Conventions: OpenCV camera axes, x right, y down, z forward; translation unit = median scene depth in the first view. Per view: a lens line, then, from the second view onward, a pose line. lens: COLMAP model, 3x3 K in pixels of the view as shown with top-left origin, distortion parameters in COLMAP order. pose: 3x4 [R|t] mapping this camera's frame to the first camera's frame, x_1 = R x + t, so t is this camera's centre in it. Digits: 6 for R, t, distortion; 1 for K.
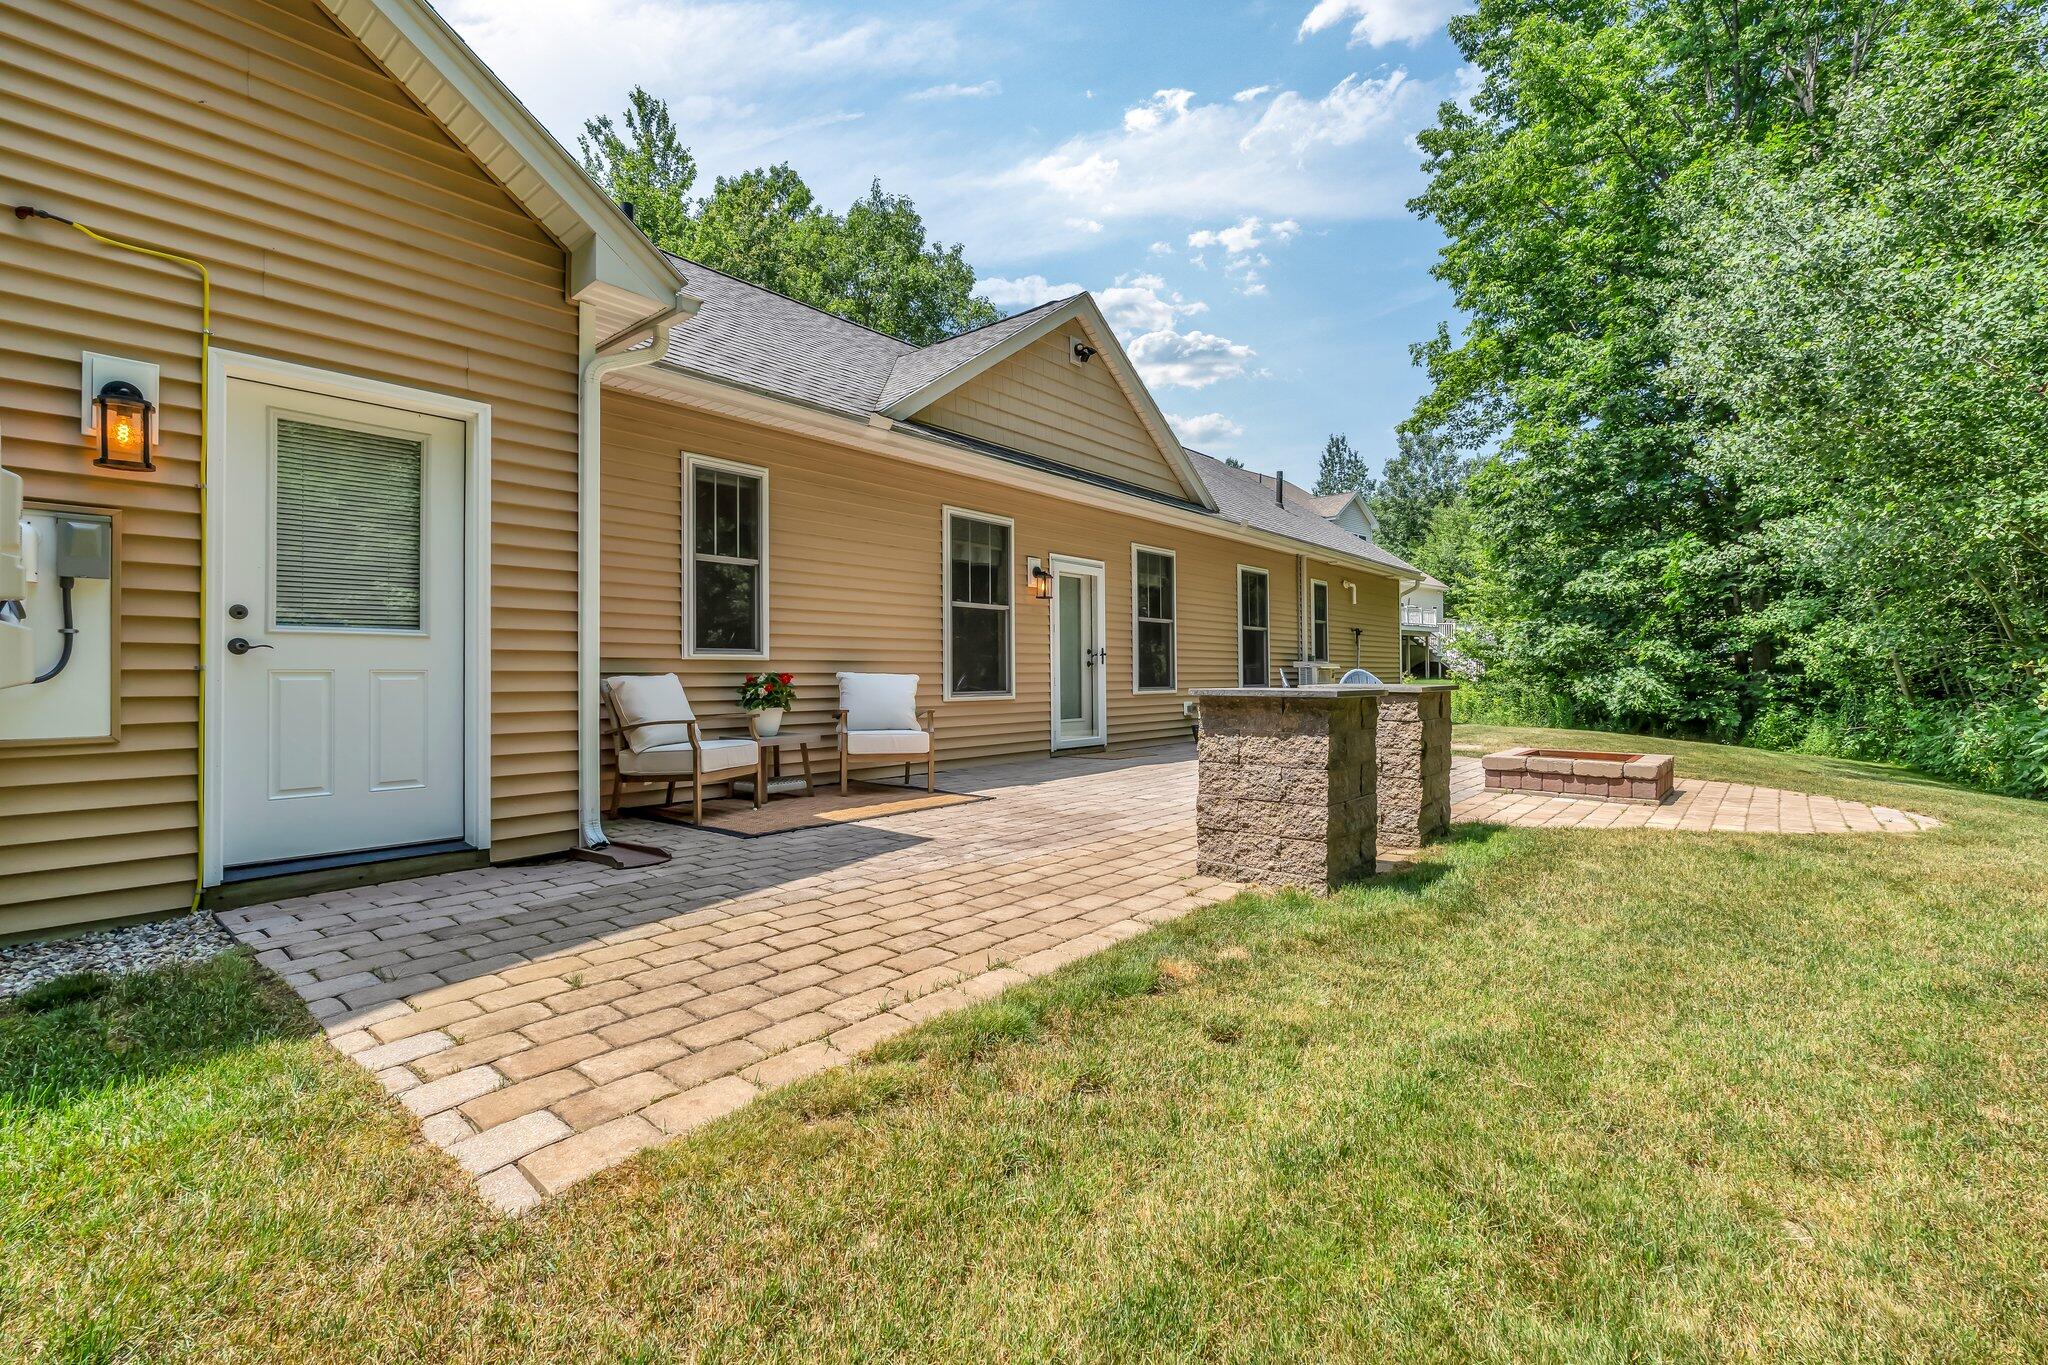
lens RADIAL K [[884.4, 0, 1021.7], [0, 884.4, 664.0], [0, 0, 1]] dist [-0.012058, -0.000515]
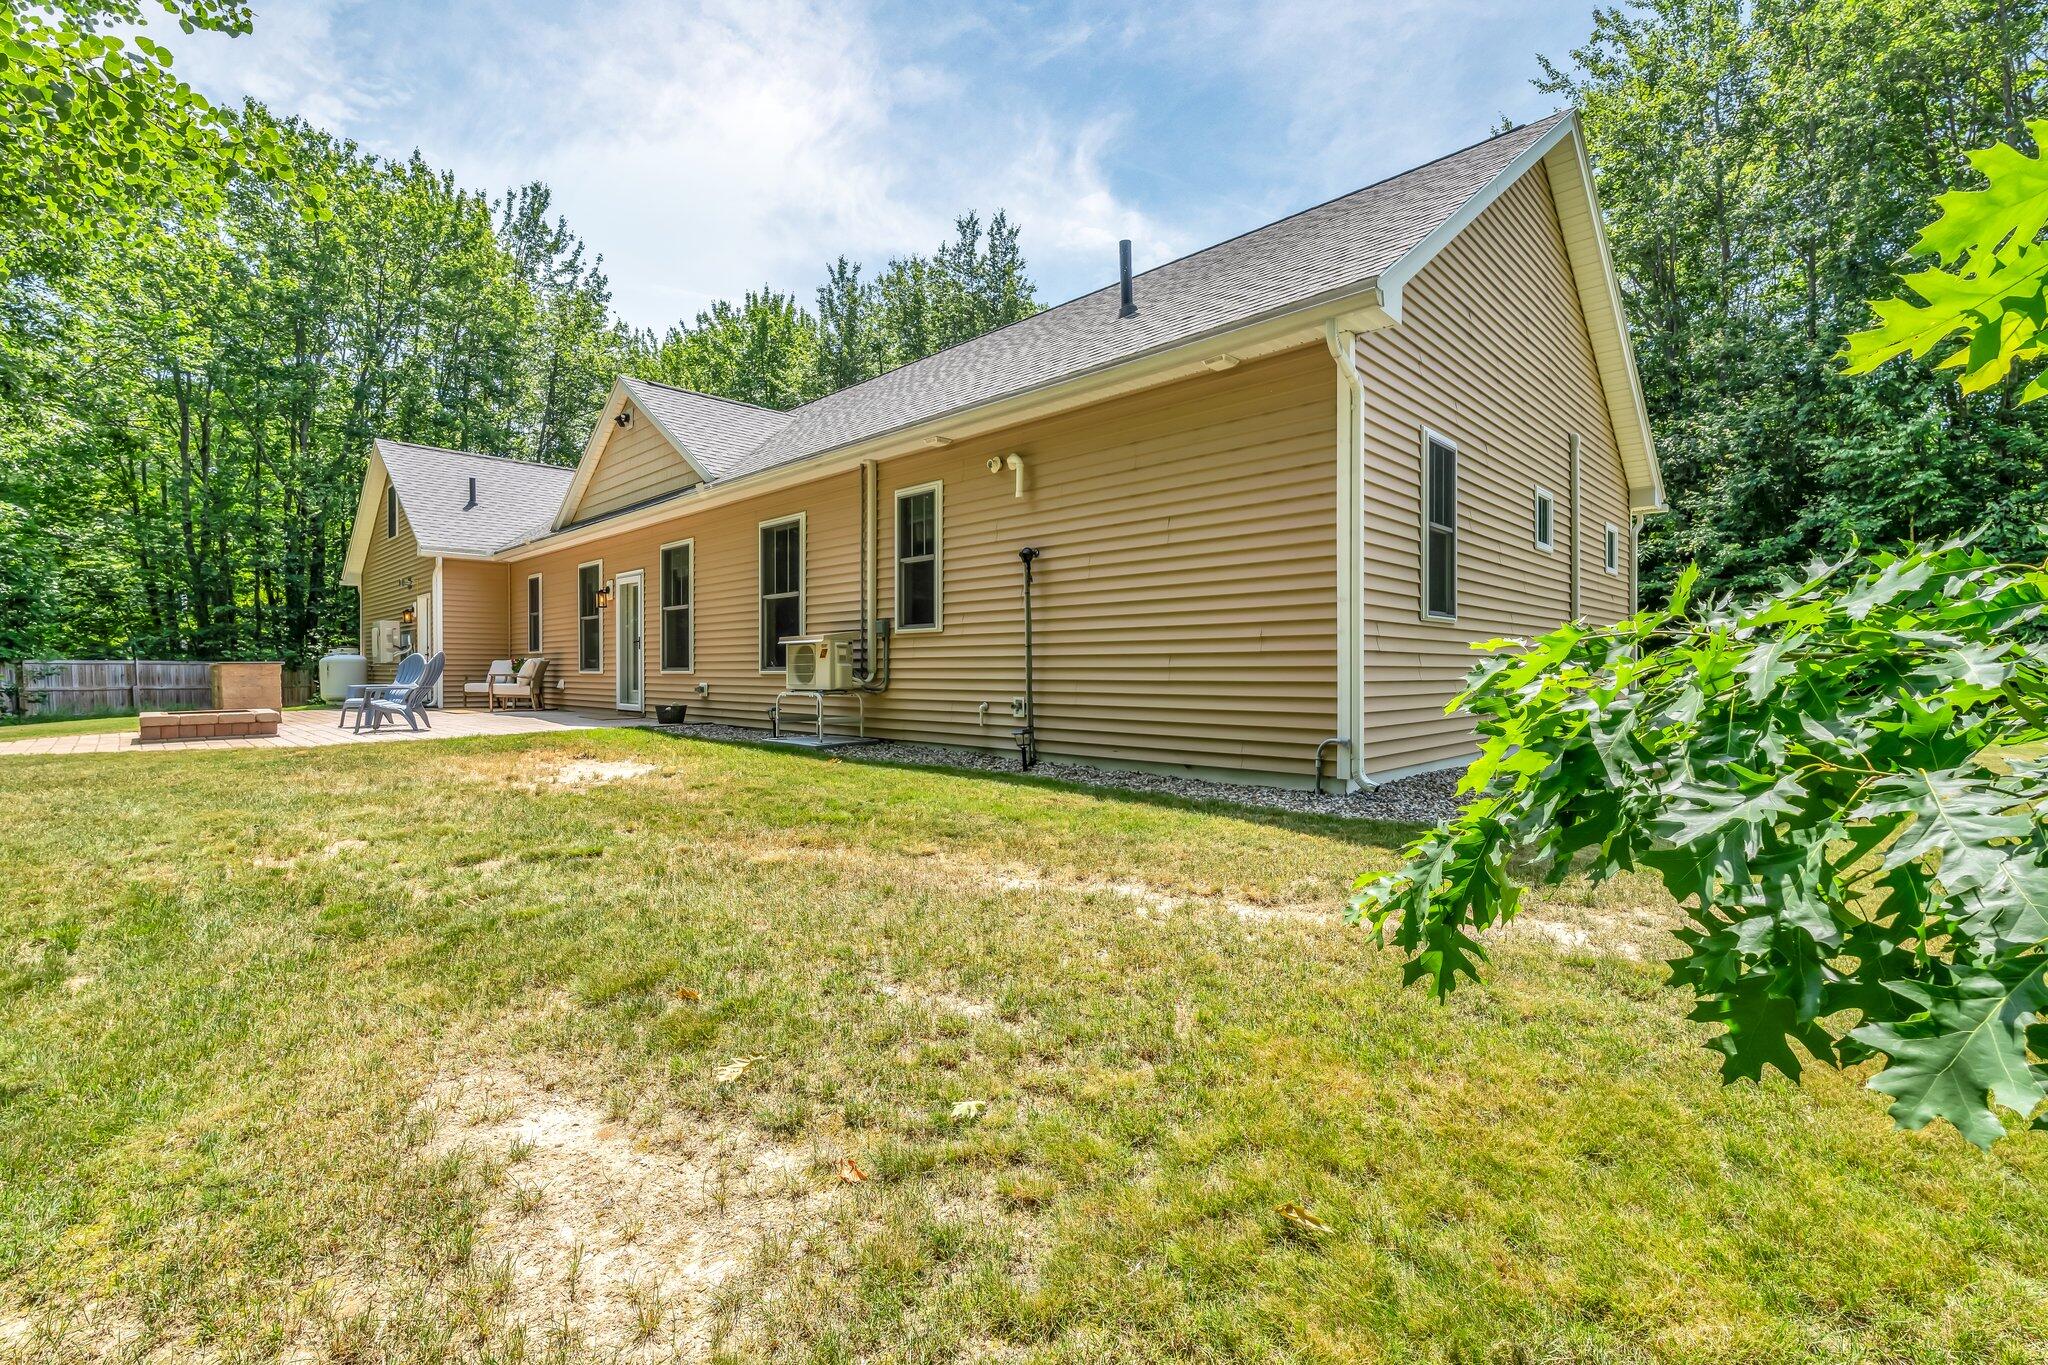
lens RADIAL K [[884.4, 0, 1016.8], [0, 884.4, 677.3], [0, 0, 1]] dist [-0.012058, -0.000515]
pose [[-0.056738, 0.001331, -0.998388, 0.791037], [0.008009, 0.999968, 0.000878, 0.027757], [0.998357, -0.007946, -0.056746, 0.967471]]
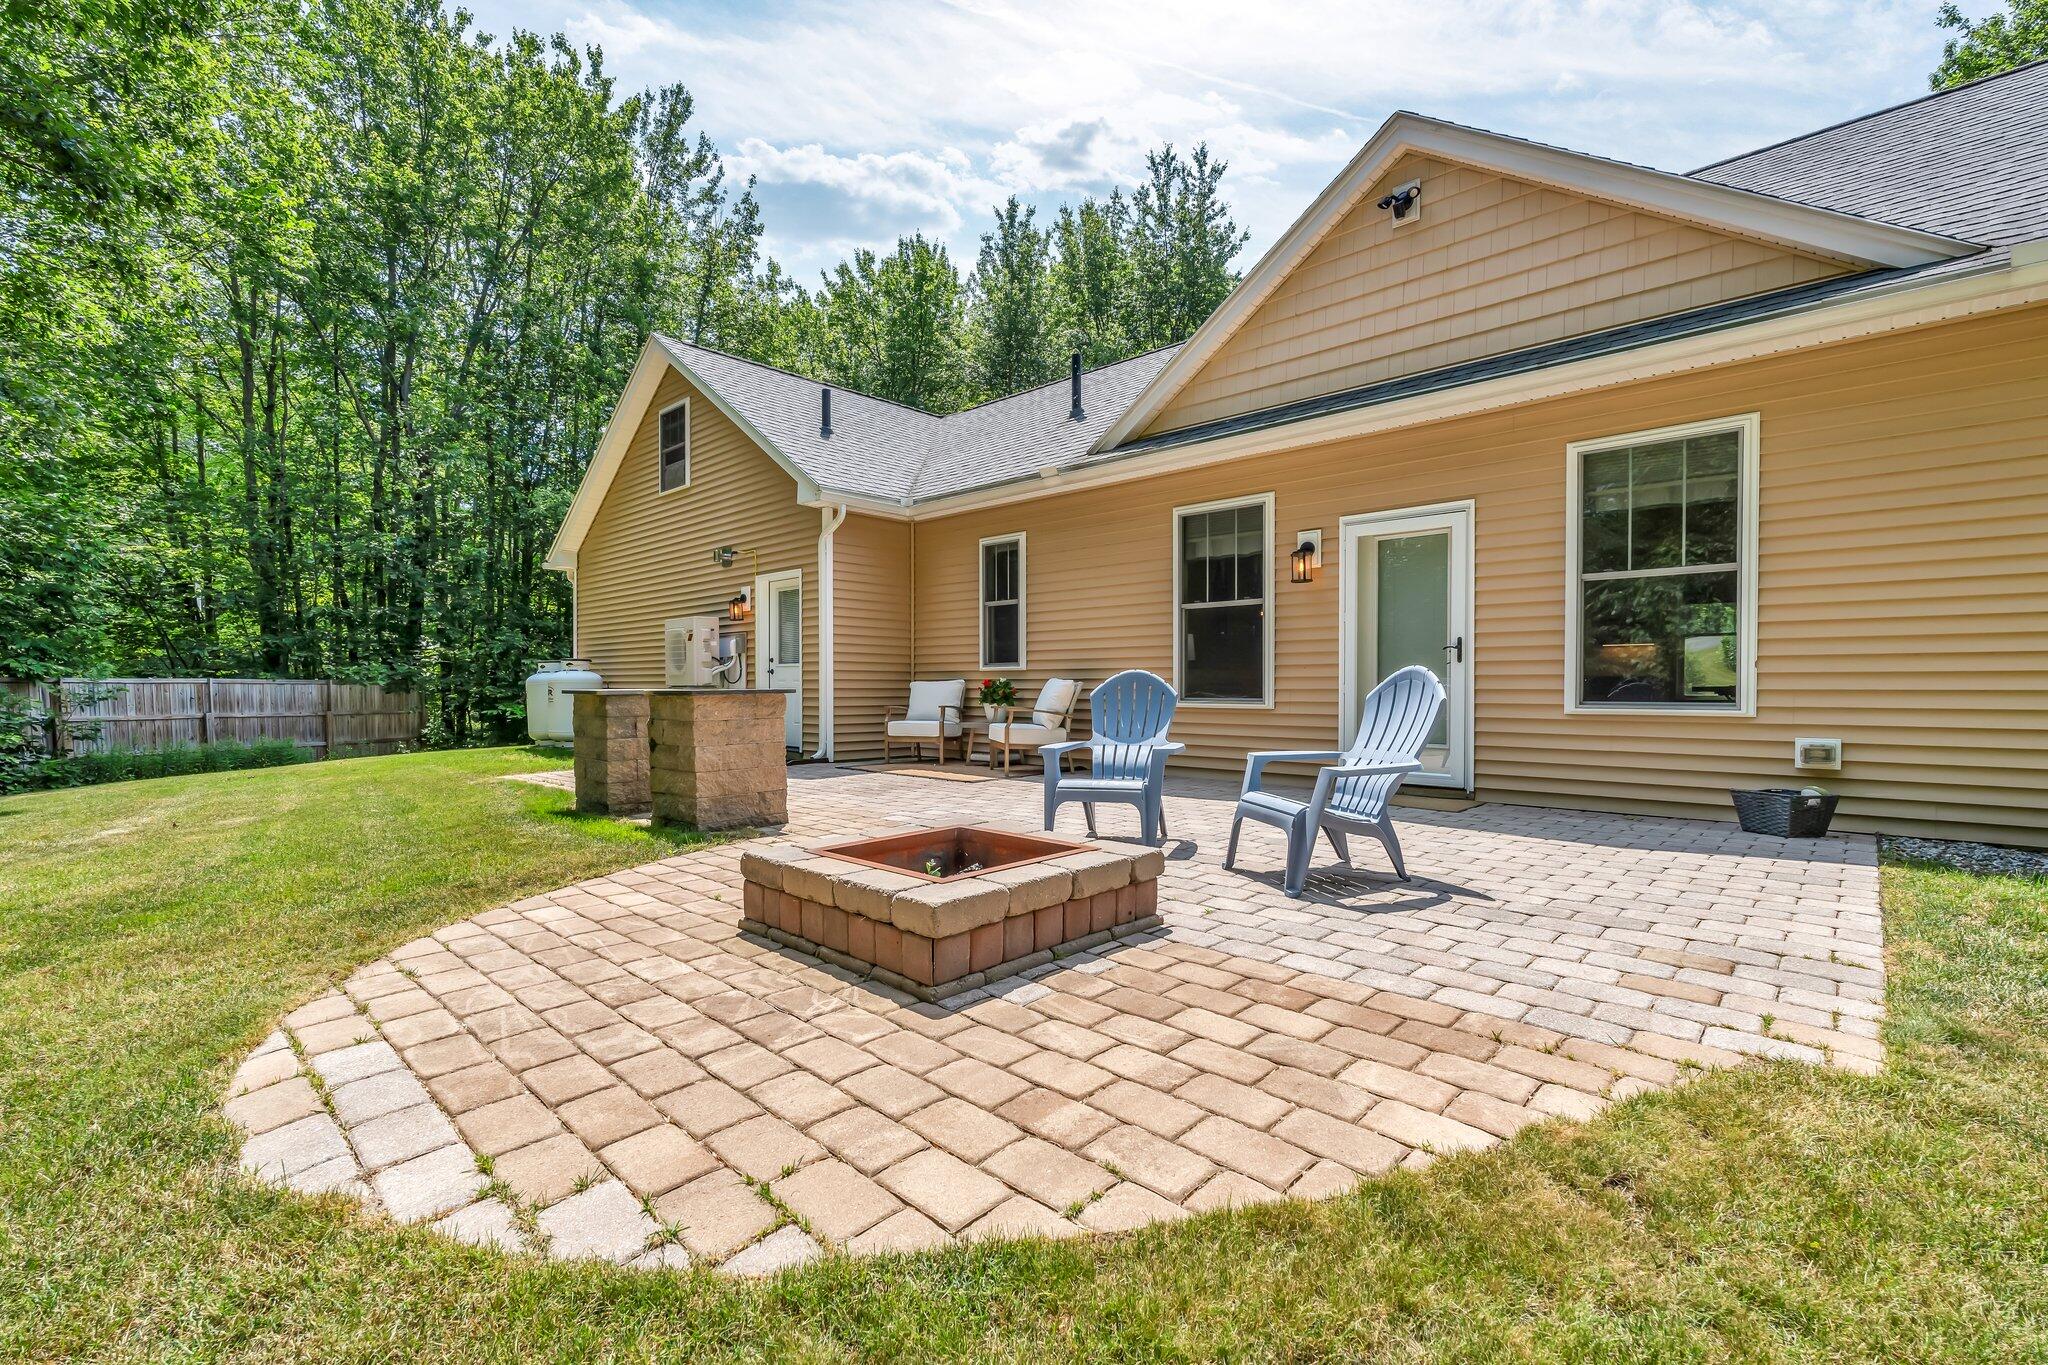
lens RADIAL K [[884.4, 0, 1037.2], [0, 884.4, 698.8], [0, 0, 1]] dist [-0.012058, -0.000515]
pose [[-0.033944, 0.013268, -0.999336, 0.412990], [0.010110, 0.999865, 0.012932, 0.008556], [0.999373, -0.009664, -0.034074, 0.401700]]
